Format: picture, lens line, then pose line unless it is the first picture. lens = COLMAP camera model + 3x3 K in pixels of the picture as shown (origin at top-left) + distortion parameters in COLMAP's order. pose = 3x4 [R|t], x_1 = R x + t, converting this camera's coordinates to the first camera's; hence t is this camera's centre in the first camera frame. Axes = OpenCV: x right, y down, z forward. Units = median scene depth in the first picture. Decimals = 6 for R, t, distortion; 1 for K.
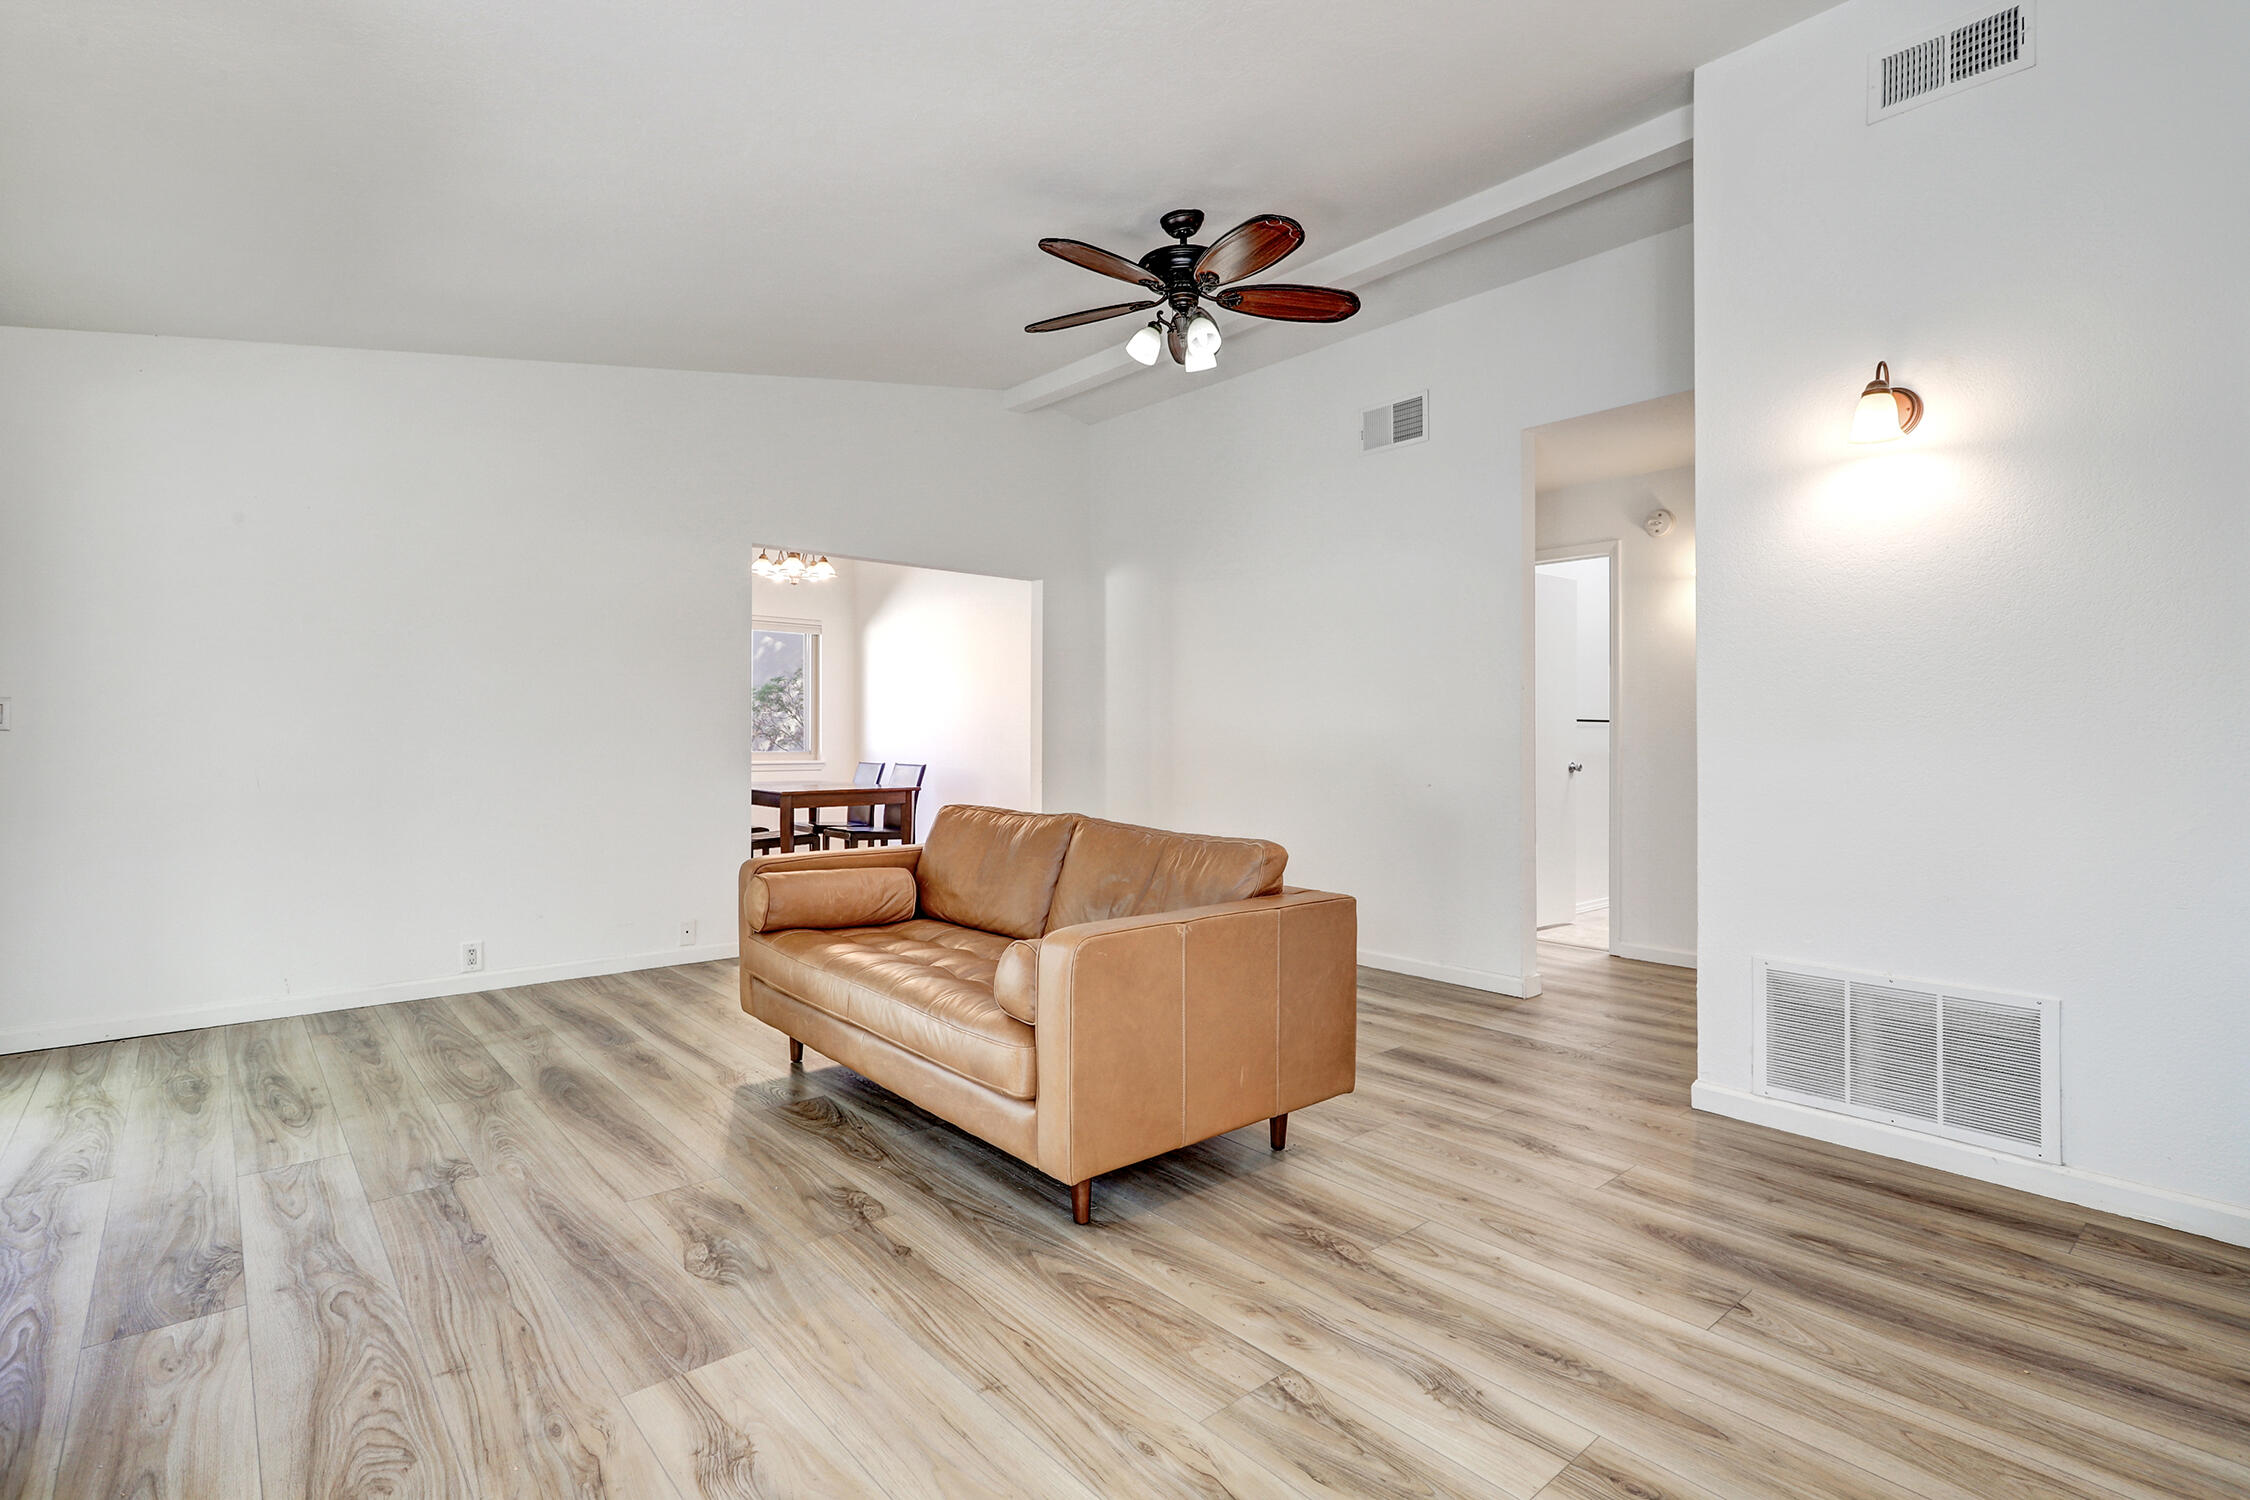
lens RADIAL K [[1063.8, 0, 1120.1], [0, 1063.8, 733.3], [0, 0, 1]] dist [0.008990, -0.000068]
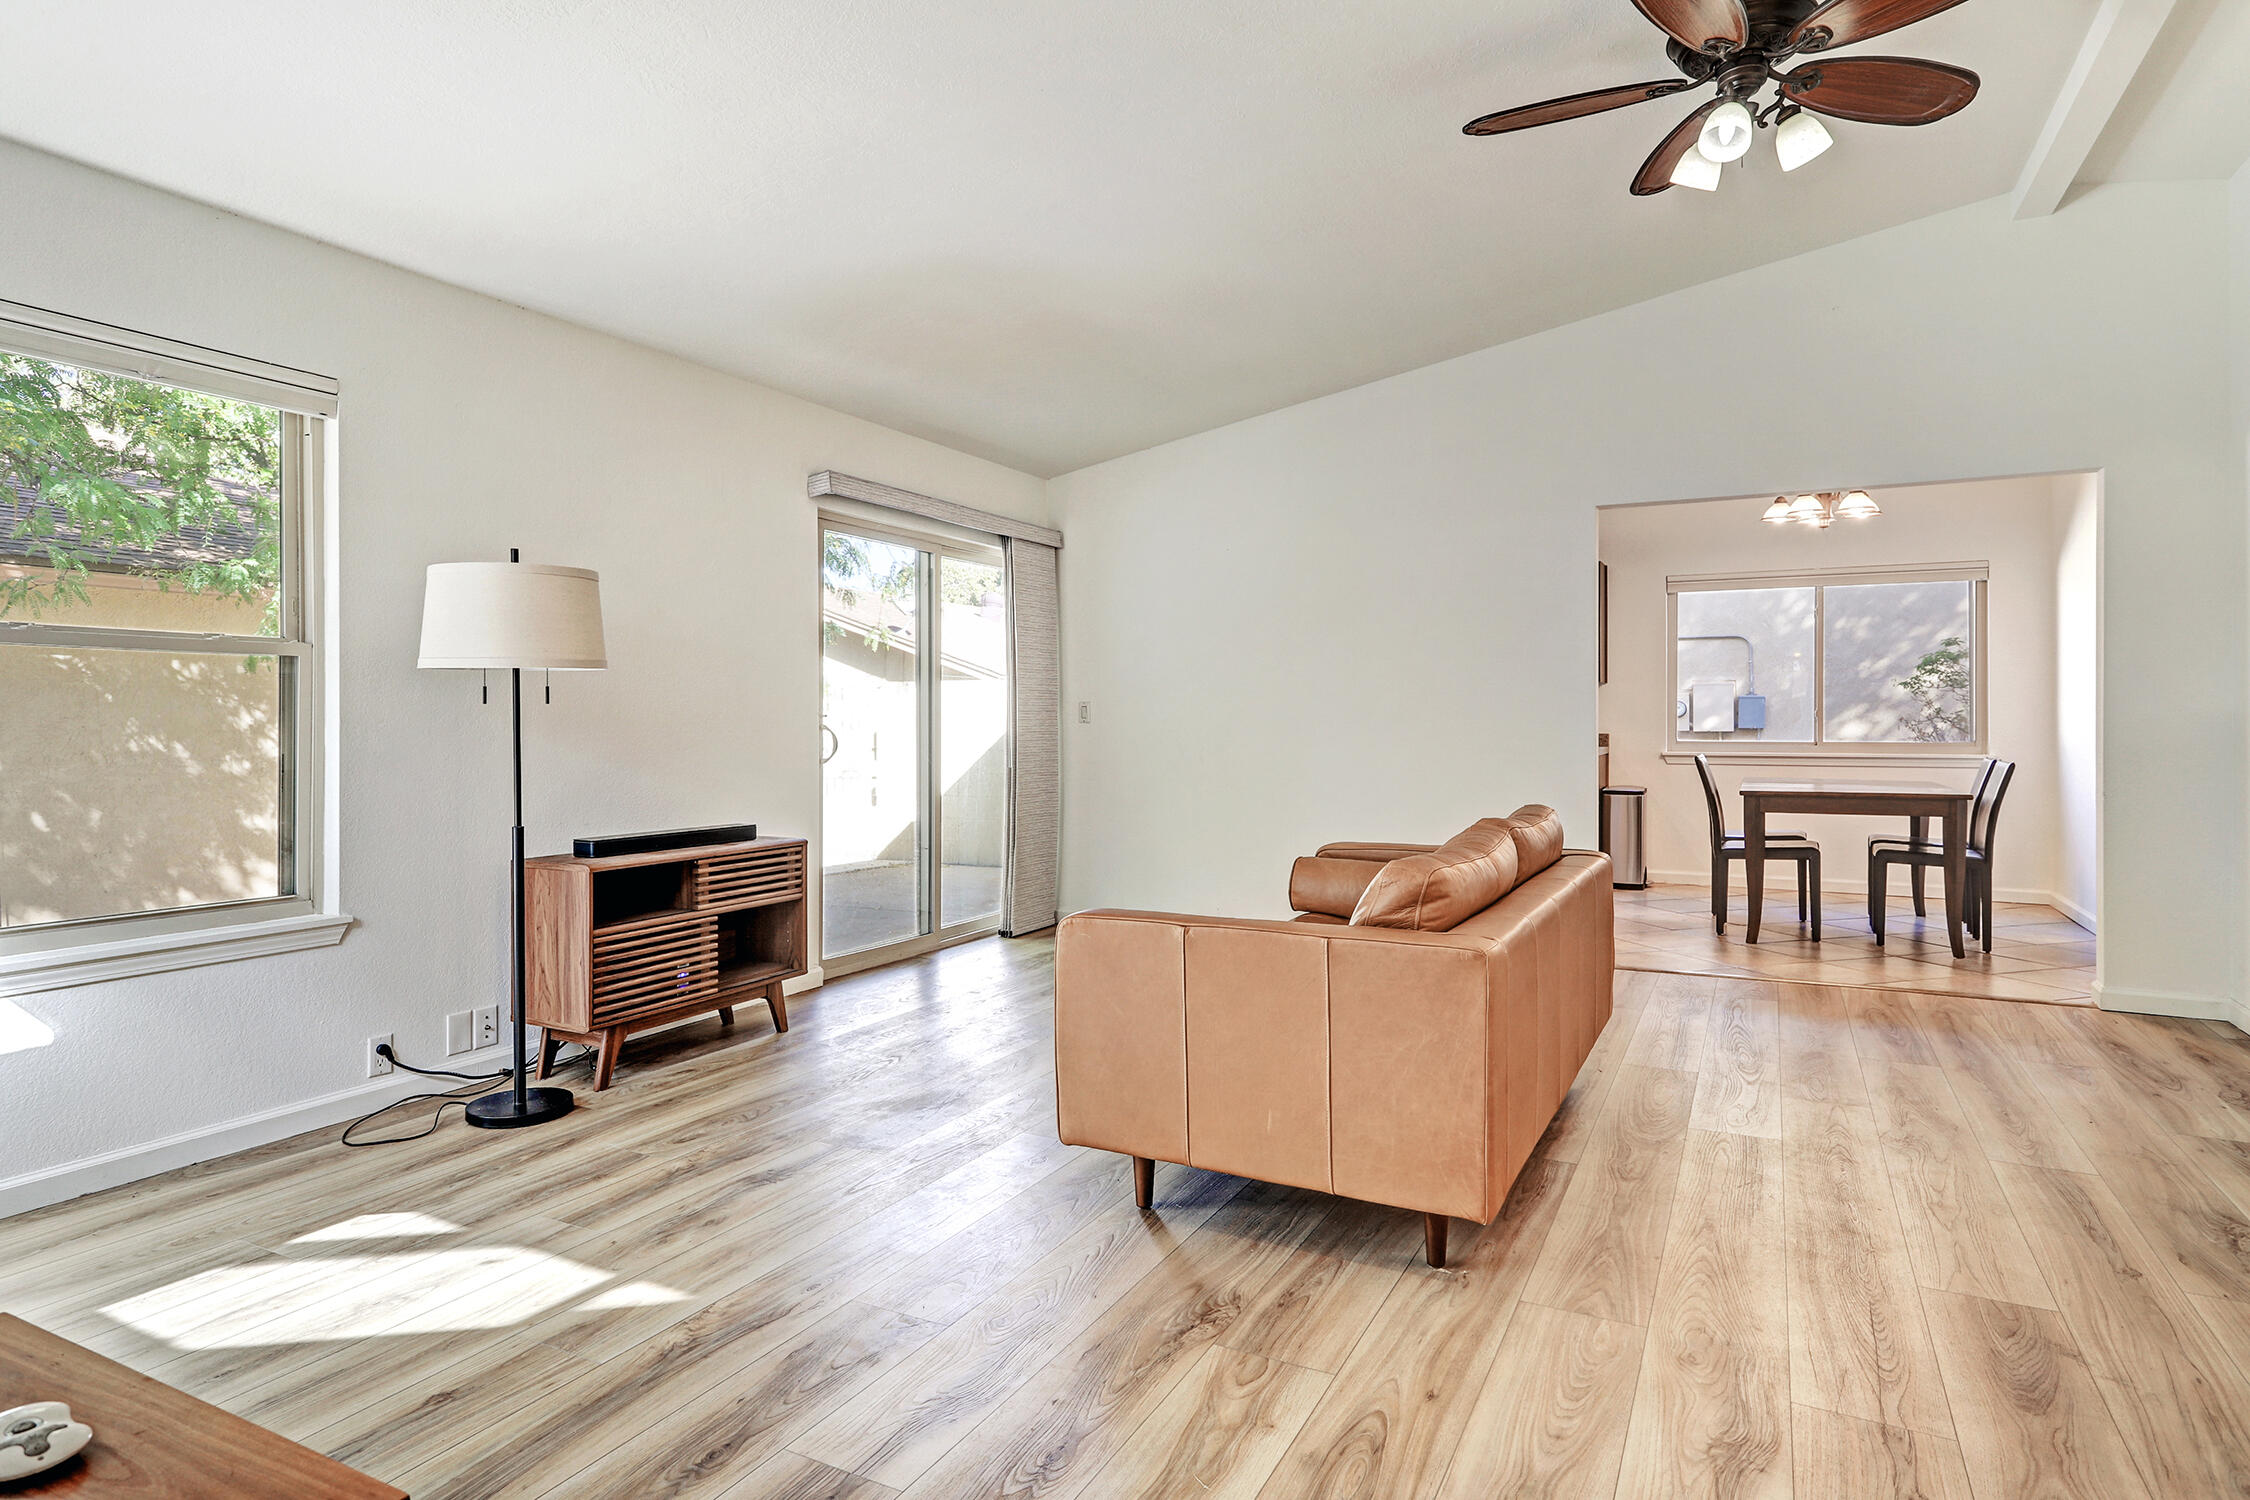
lens RADIAL K [[1230.7, 0, 1111.0], [0, 1230.7, 748.3], [0, 0, 1]] dist [-0.006553, 0.003869]
pose [[0.366424, 0.016220, -0.930307, 1.025827], [0.006631, 0.999777, 0.020043, 0.000610], [0.930424, -0.013513, 0.366234, 0.545885]]
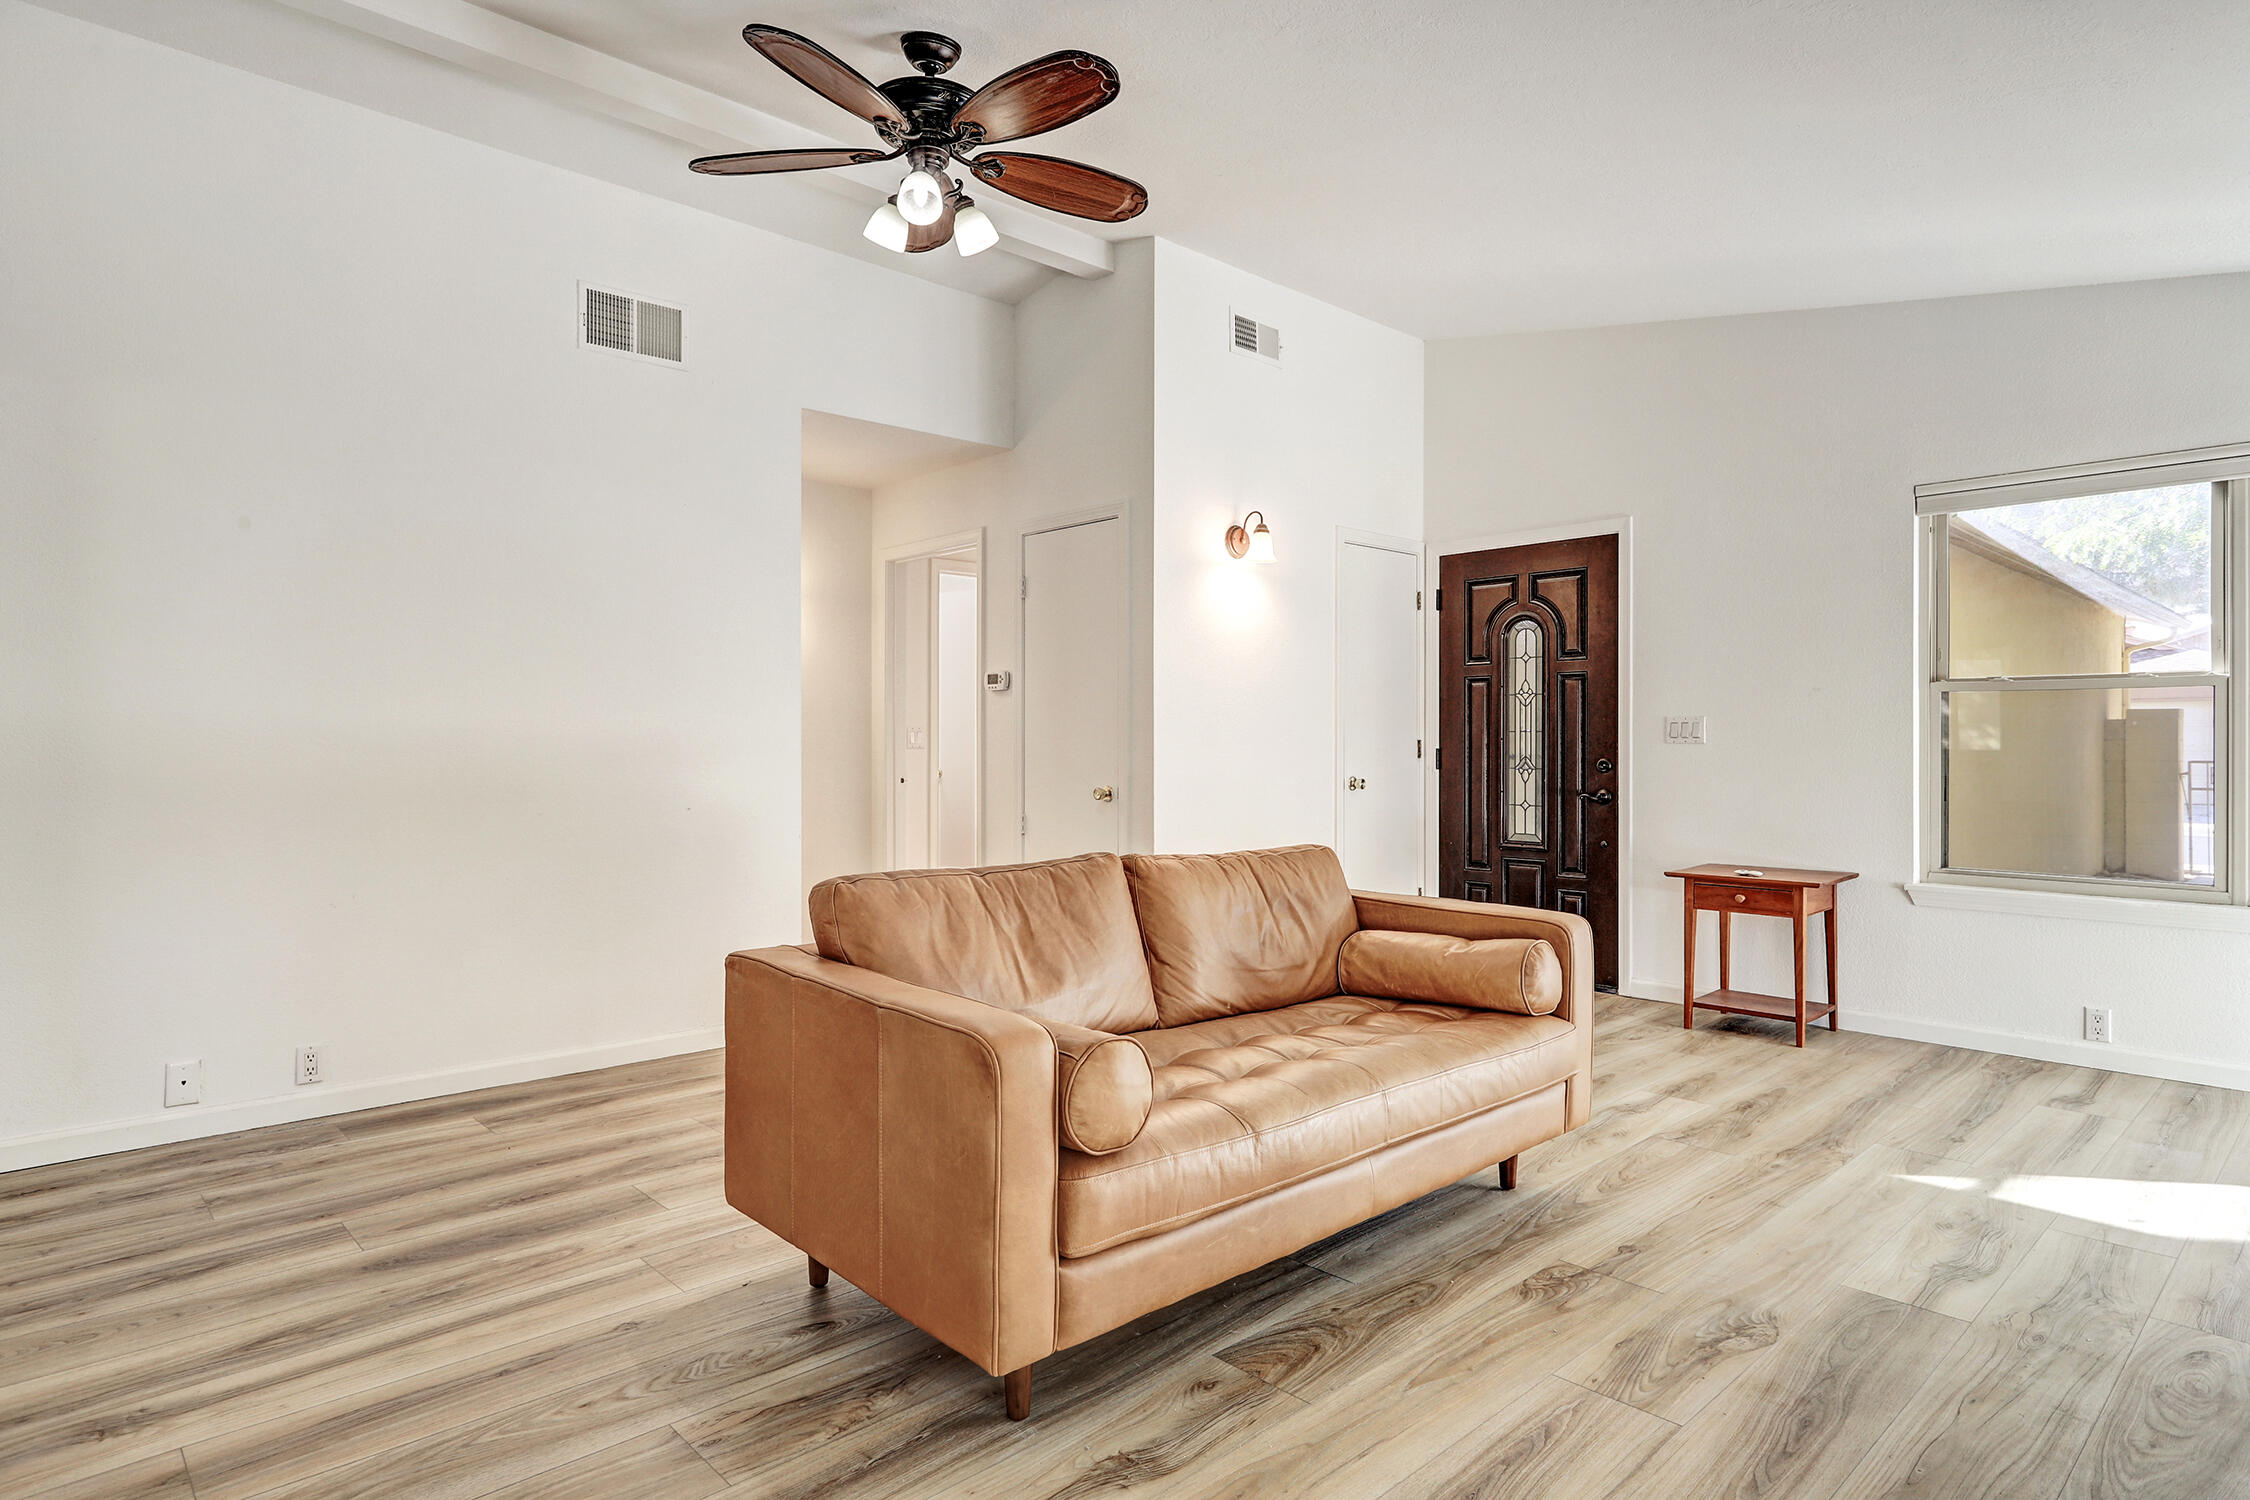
lens RADIAL K [[1230.7, 0, 1107.9], [0, 1230.7, 770.4], [0, 0, 1]] dist [-0.006553, 0.003869]
pose [[-0.036667, -0.023206, 0.999058, -1.285289], [-0.003941, 0.999726, 0.023077, -0.004122], [-0.999320, -0.003091, -0.036749, 1.458698]]
